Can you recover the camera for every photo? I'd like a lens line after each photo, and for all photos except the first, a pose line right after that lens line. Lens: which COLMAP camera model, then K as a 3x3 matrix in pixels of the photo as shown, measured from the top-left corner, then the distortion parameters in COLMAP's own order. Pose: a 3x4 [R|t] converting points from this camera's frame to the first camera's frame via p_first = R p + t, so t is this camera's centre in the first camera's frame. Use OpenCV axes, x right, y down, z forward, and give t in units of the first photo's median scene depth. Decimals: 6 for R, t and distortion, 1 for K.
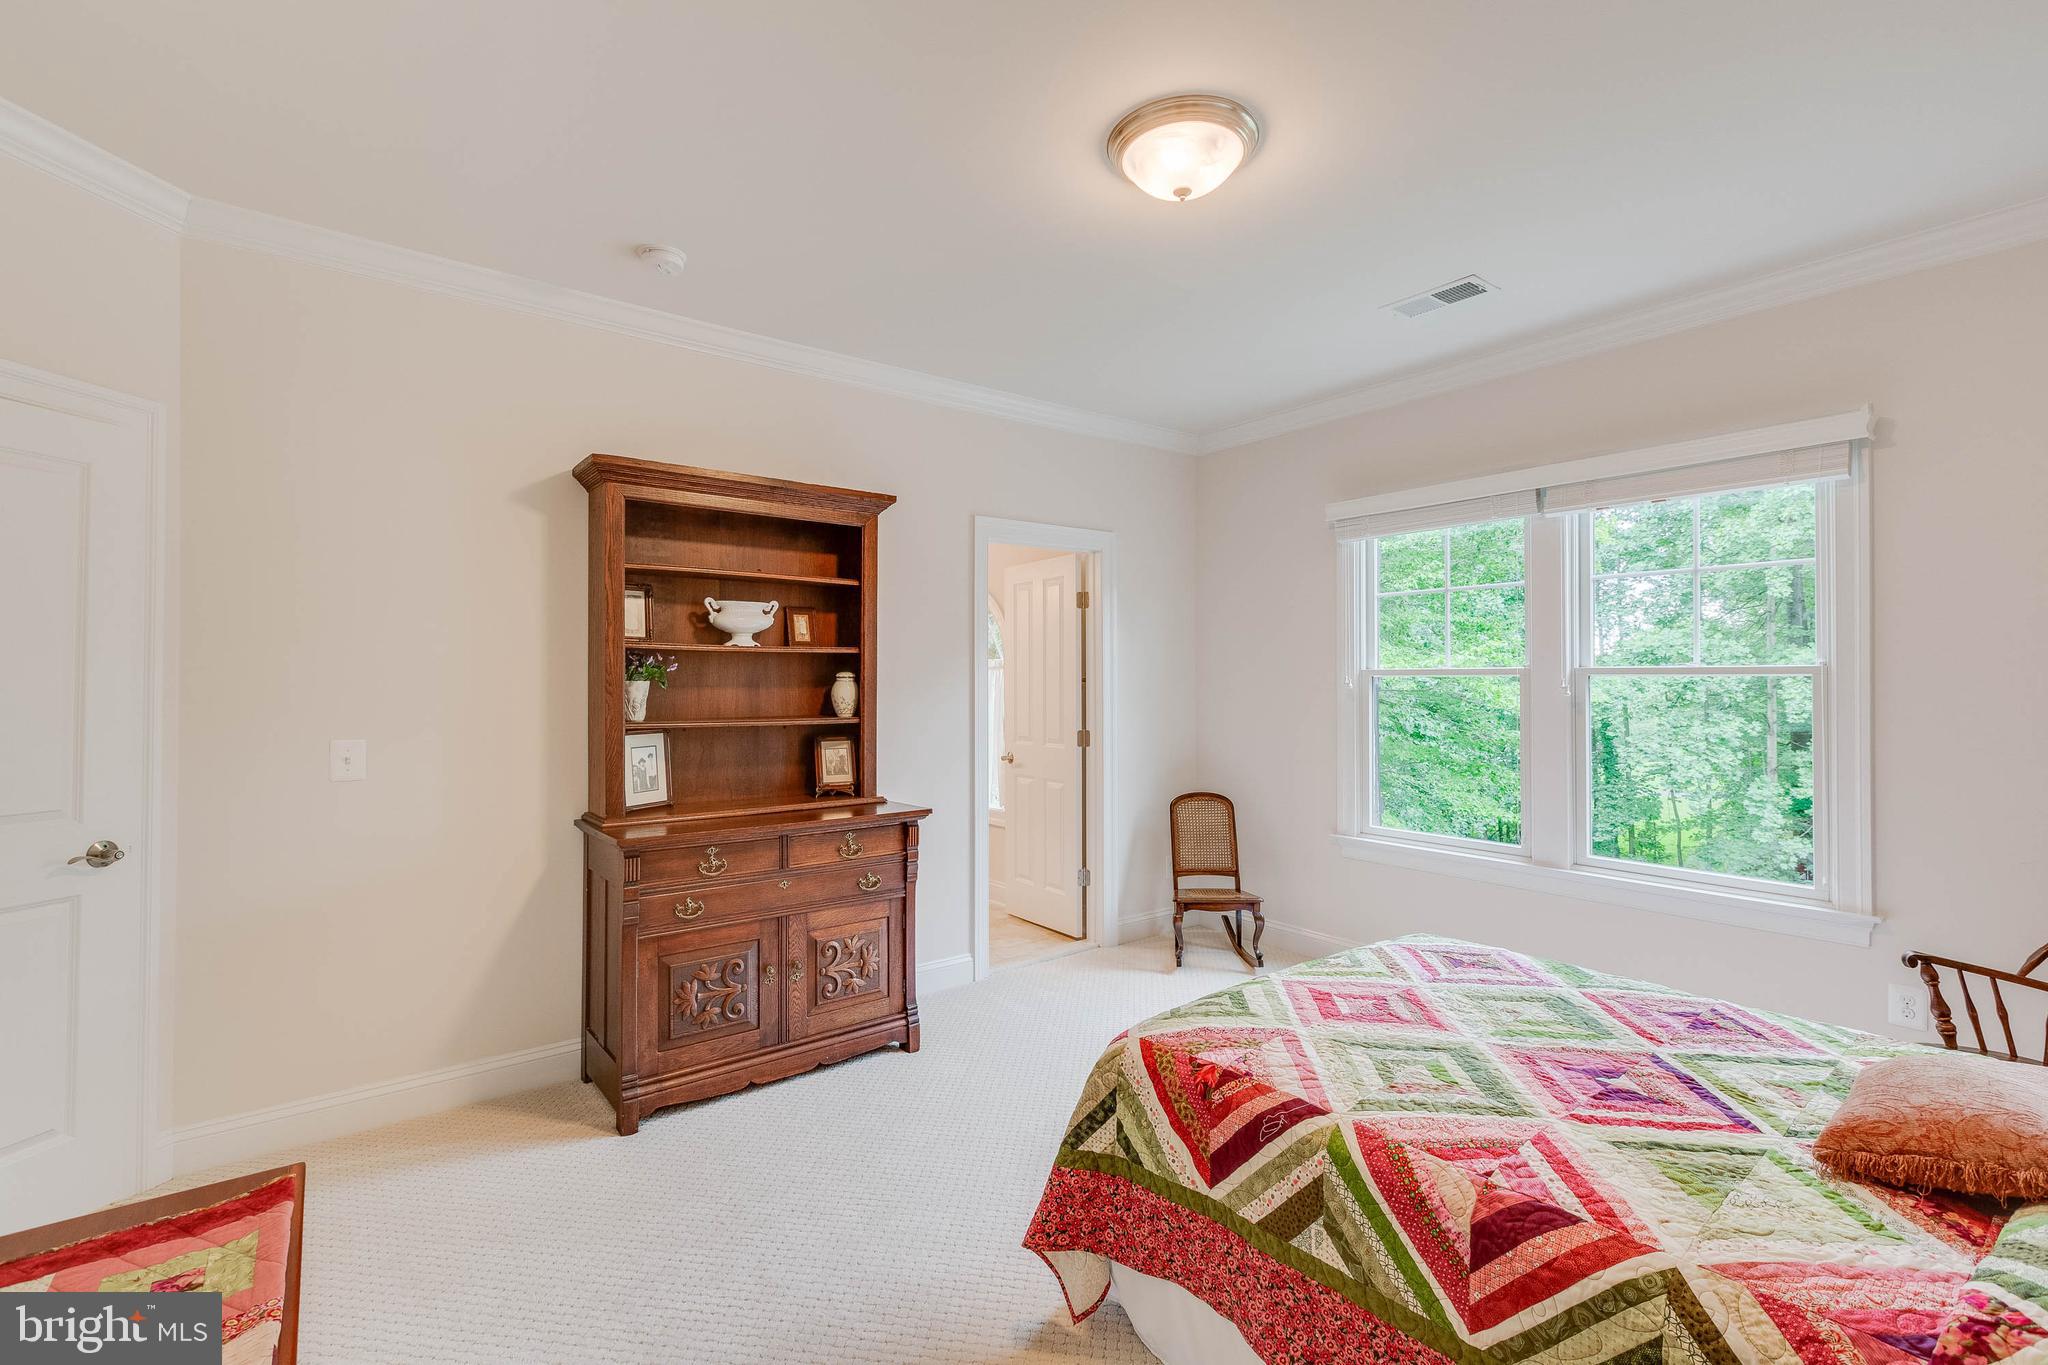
lens RADIAL K [[927.4, 0, 1036.2], [0, 927.4, 670.7], [0, 0, 1]] dist [0.004586, -0.000475]
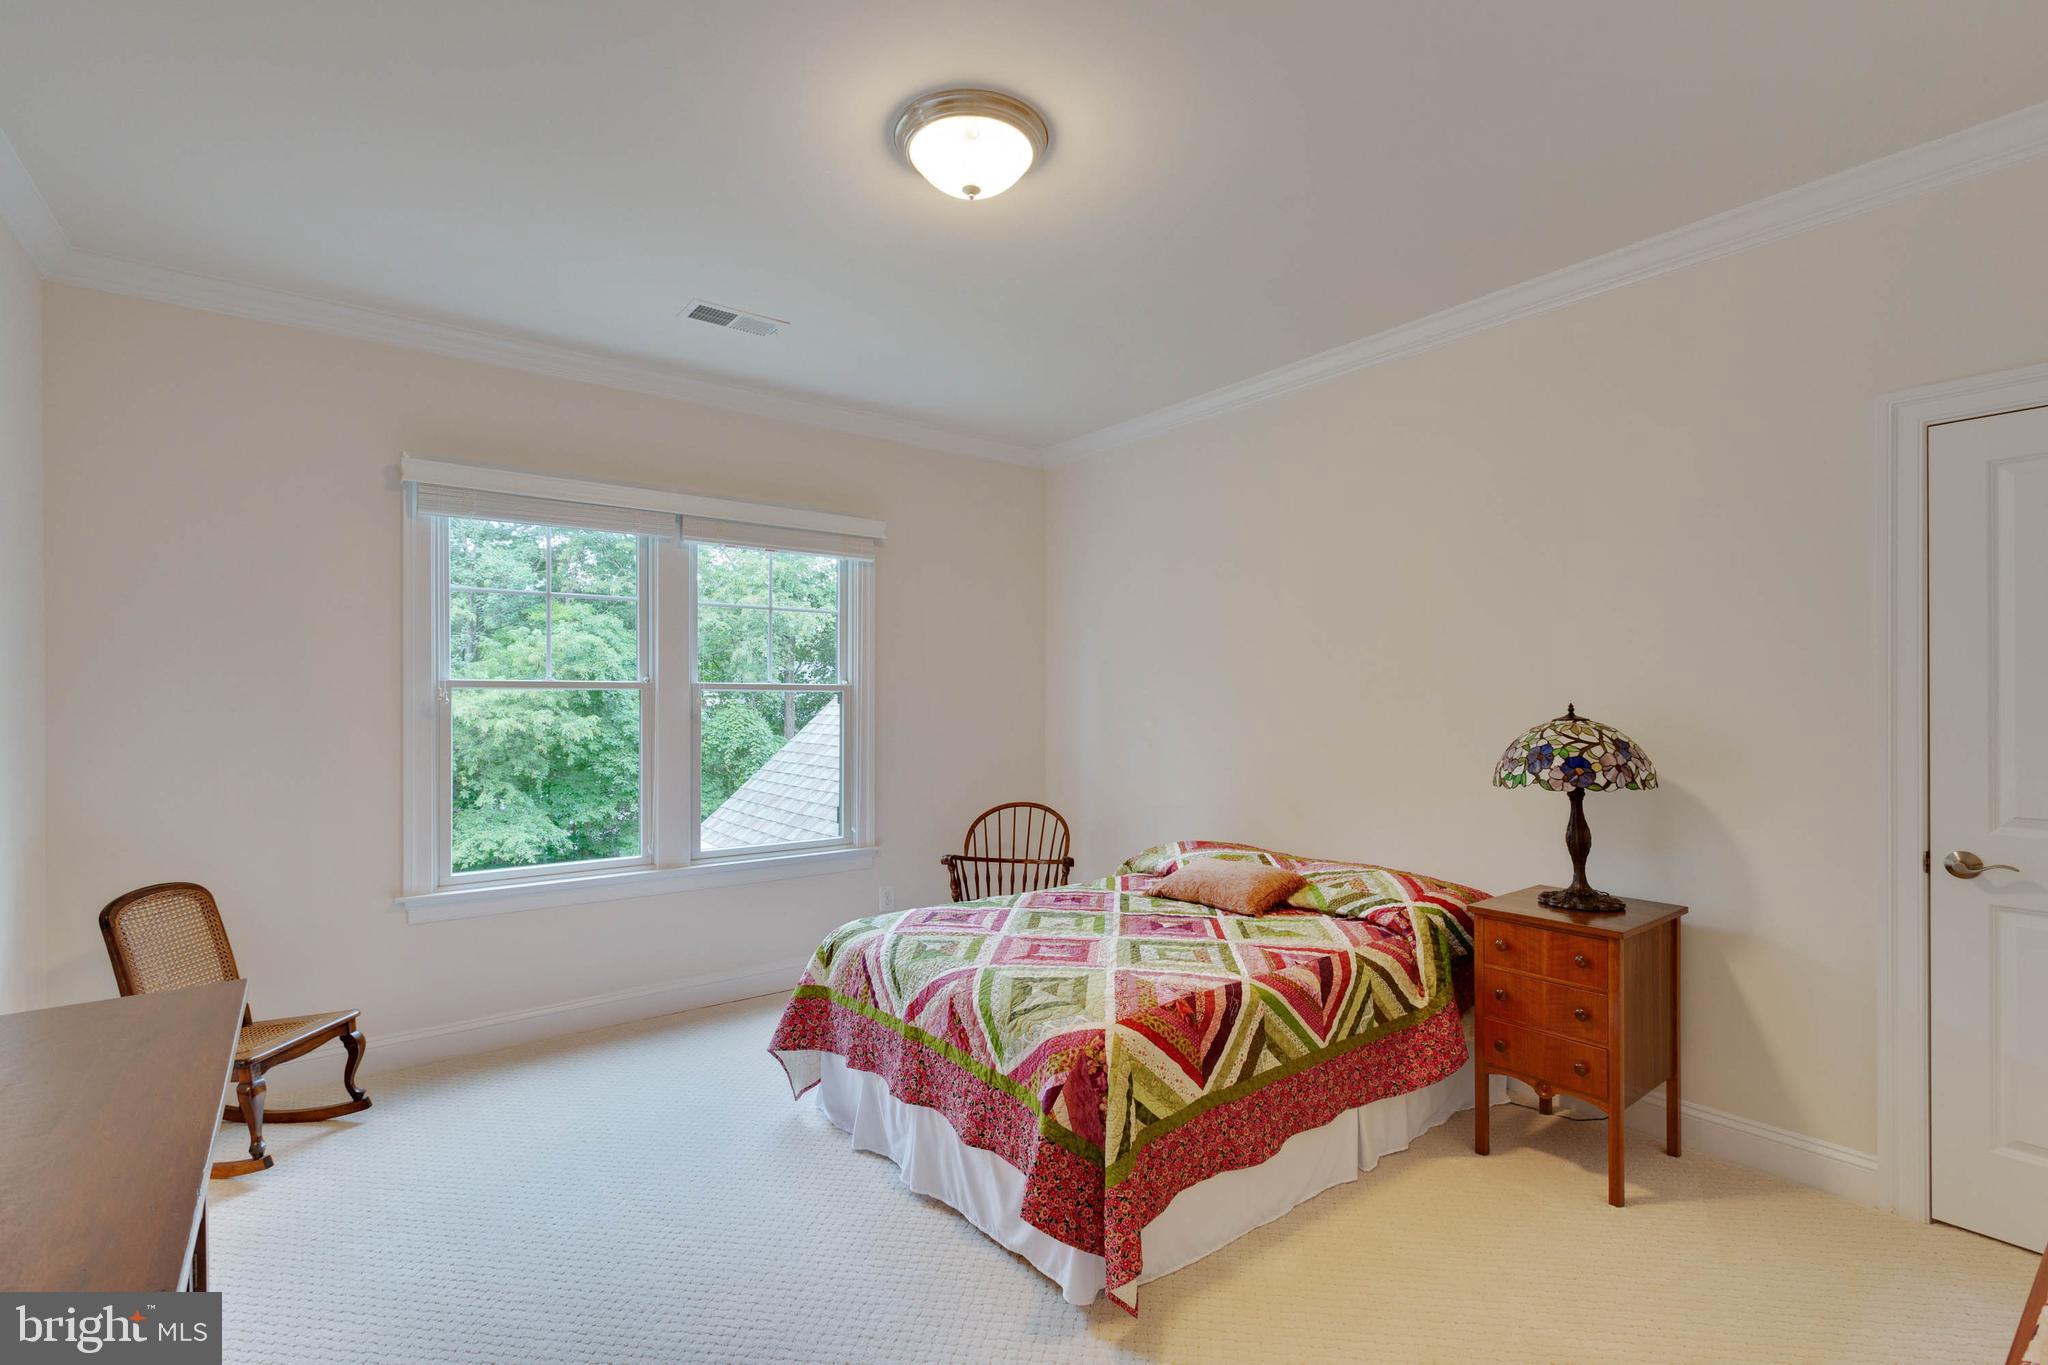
lens RADIAL K [[918.5, 0, 1033.8], [0, 918.5, 703.0], [0, 0, 1]] dist [0.015085, -0.001514]
pose [[-0.000947, -0.003180, 0.999994, -1.060784], [-0.012417, 0.999918, 0.003168, 0.024022], [-0.999922, -0.012414, -0.000986, 1.219327]]
